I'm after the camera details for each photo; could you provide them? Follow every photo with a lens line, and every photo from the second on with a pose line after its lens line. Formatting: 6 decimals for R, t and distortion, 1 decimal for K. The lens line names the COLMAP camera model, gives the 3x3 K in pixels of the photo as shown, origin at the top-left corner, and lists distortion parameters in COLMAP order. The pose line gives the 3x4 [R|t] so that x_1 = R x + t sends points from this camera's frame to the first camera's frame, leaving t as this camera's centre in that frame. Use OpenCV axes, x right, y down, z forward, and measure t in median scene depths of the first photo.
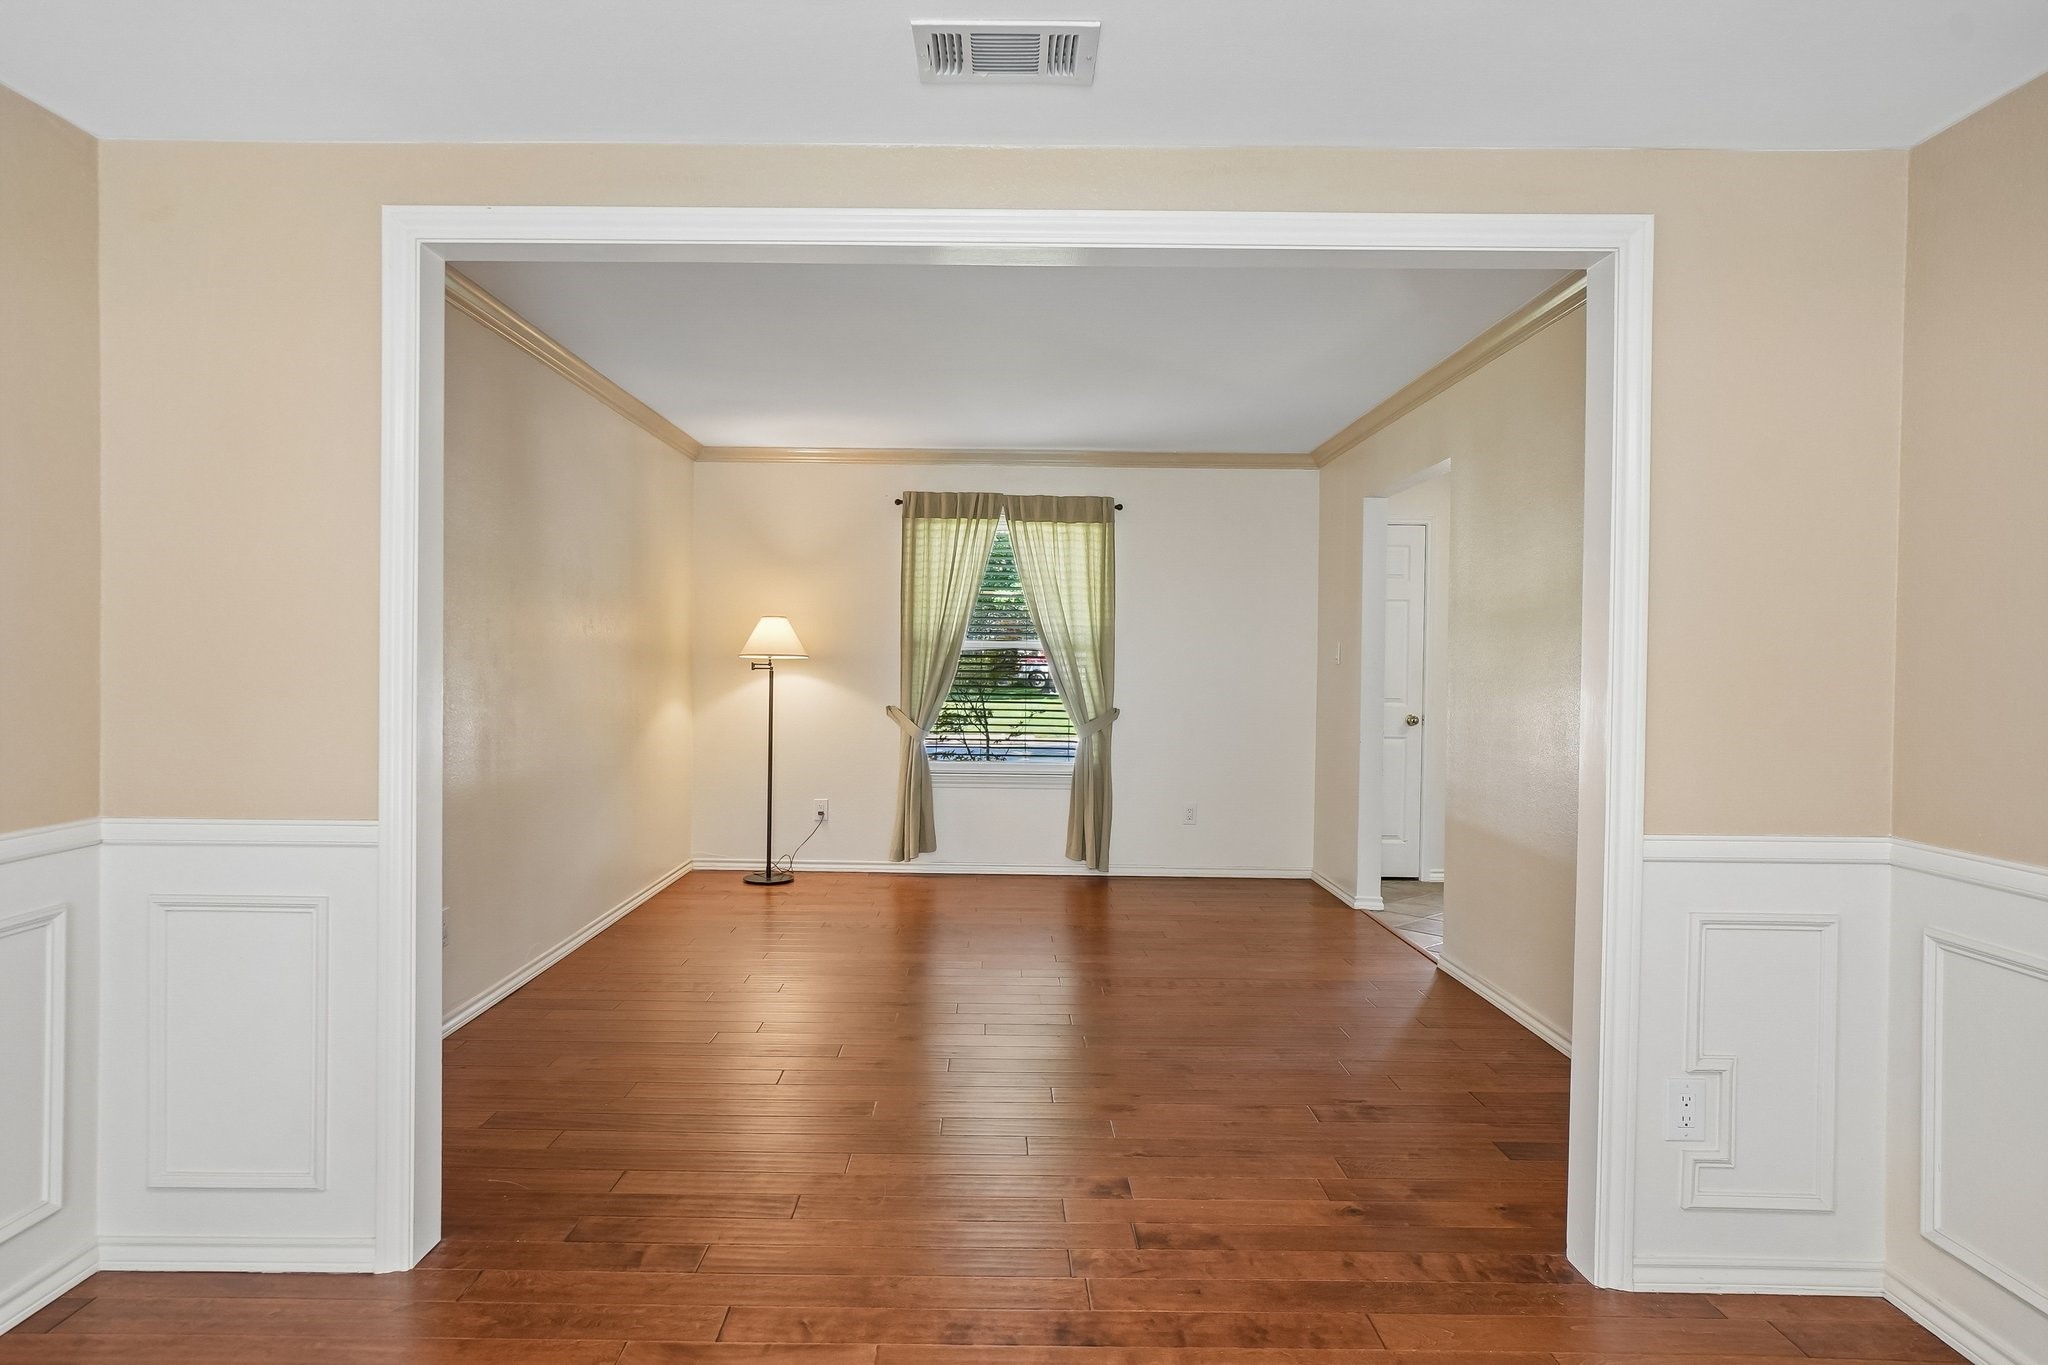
lens RADIAL K [[1229.3, 0, 985.2], [0, 1229.3, 677.5], [0, 0, 1]] dist [-0.012724, 0.008551]
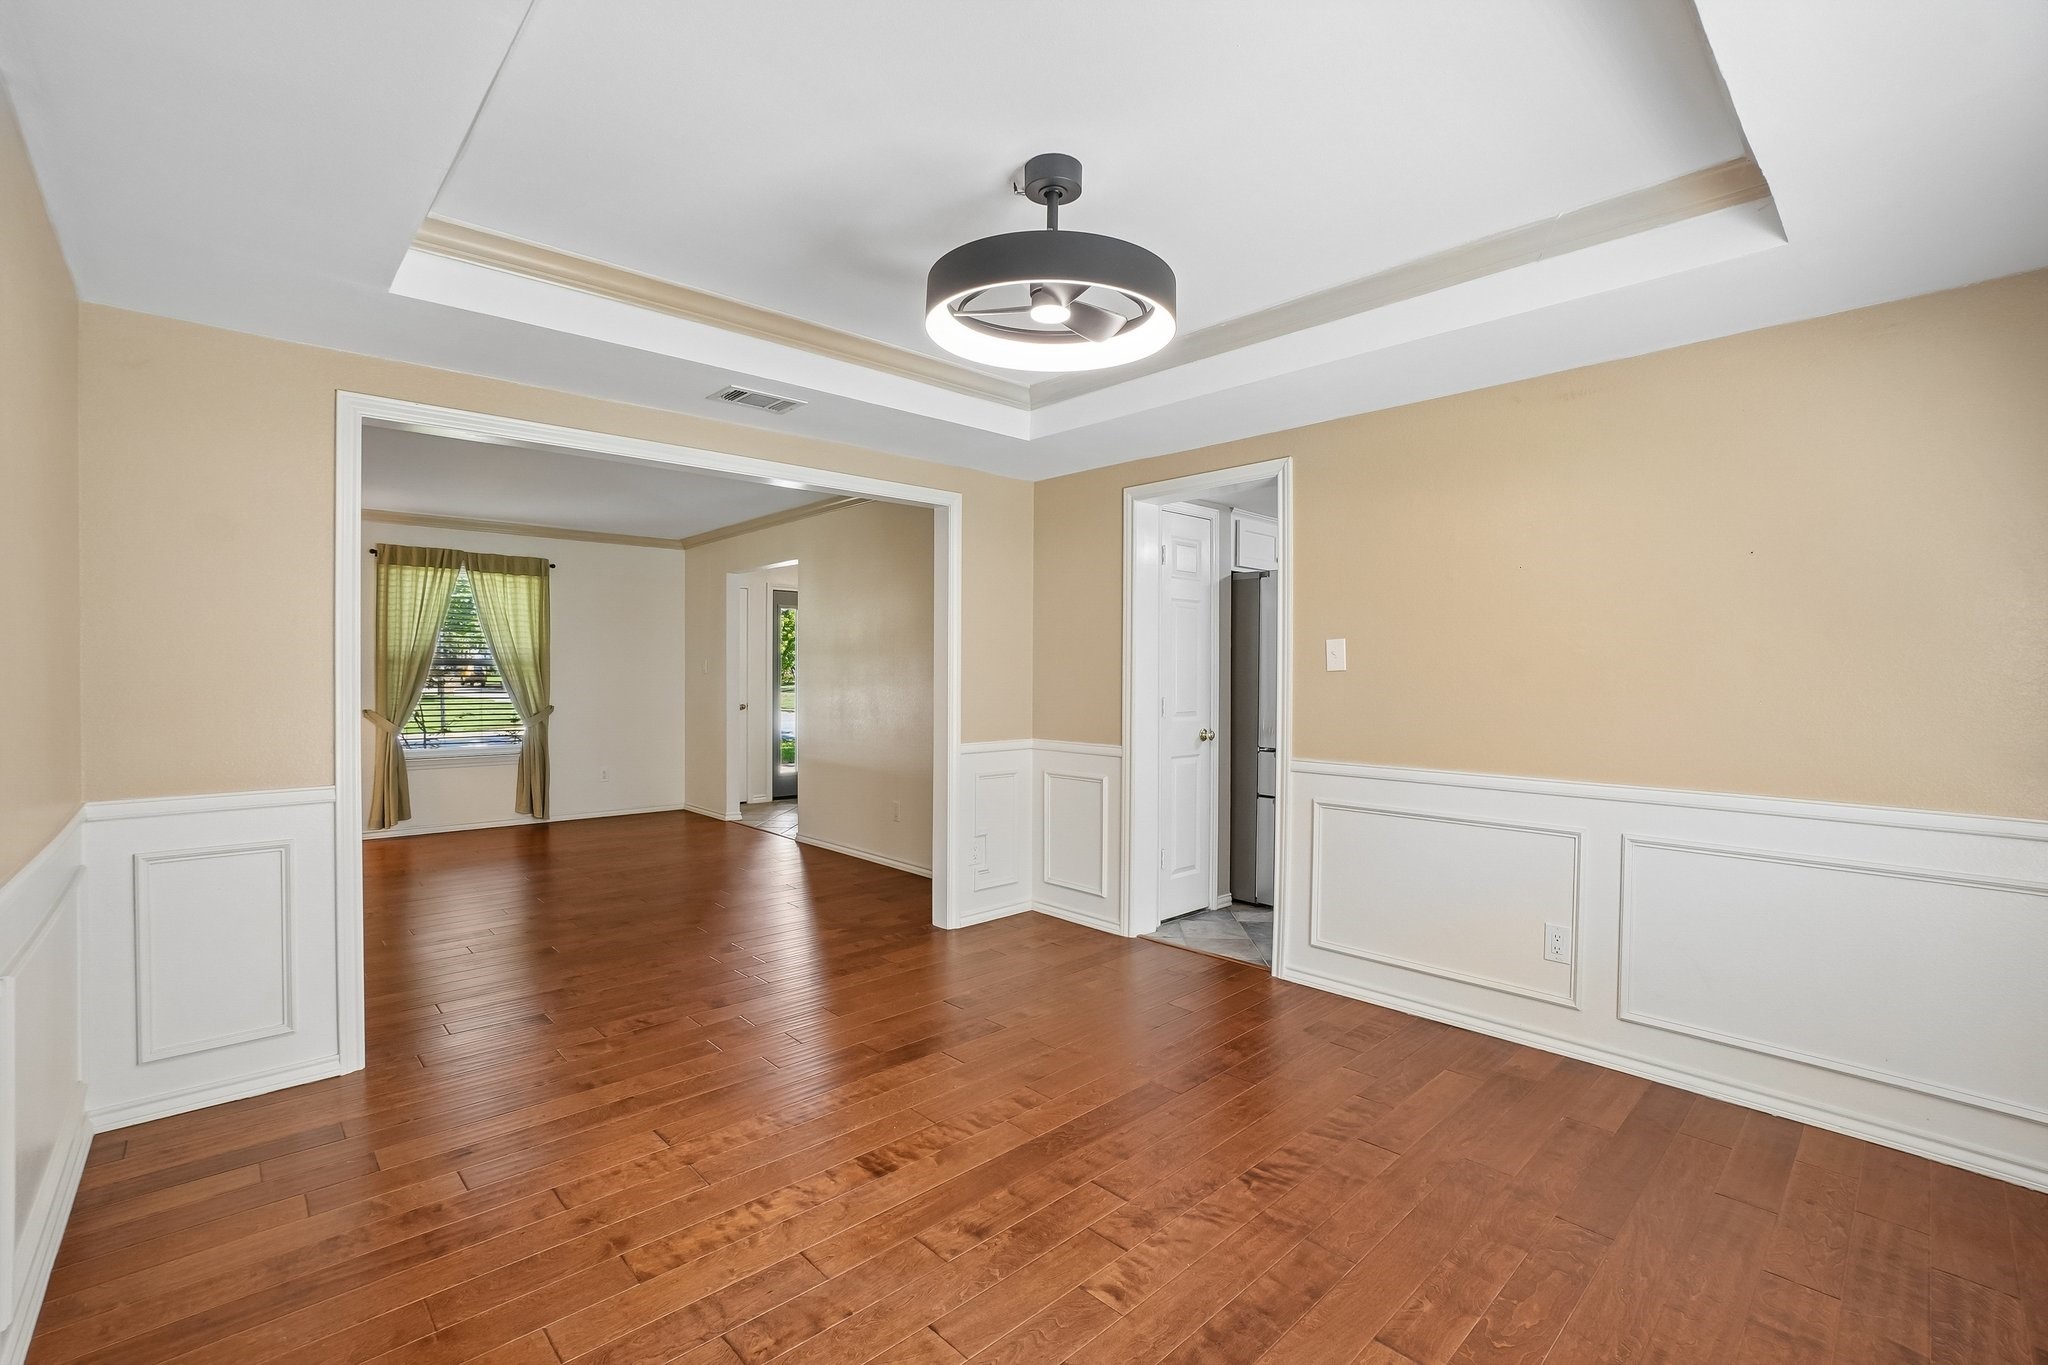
lens RADIAL K [[900.9, 0, 1021.9], [0, 900.9, 669.9], [0, 0, 1]] dist [-0.054752, 0.018003]
pose [[0.726064, -0.009157, 0.687566, -0.211217], [0.016400, 0.999858, -0.004001, -0.003401], [-0.687432, 0.014181, 0.726111, -0.137666]]
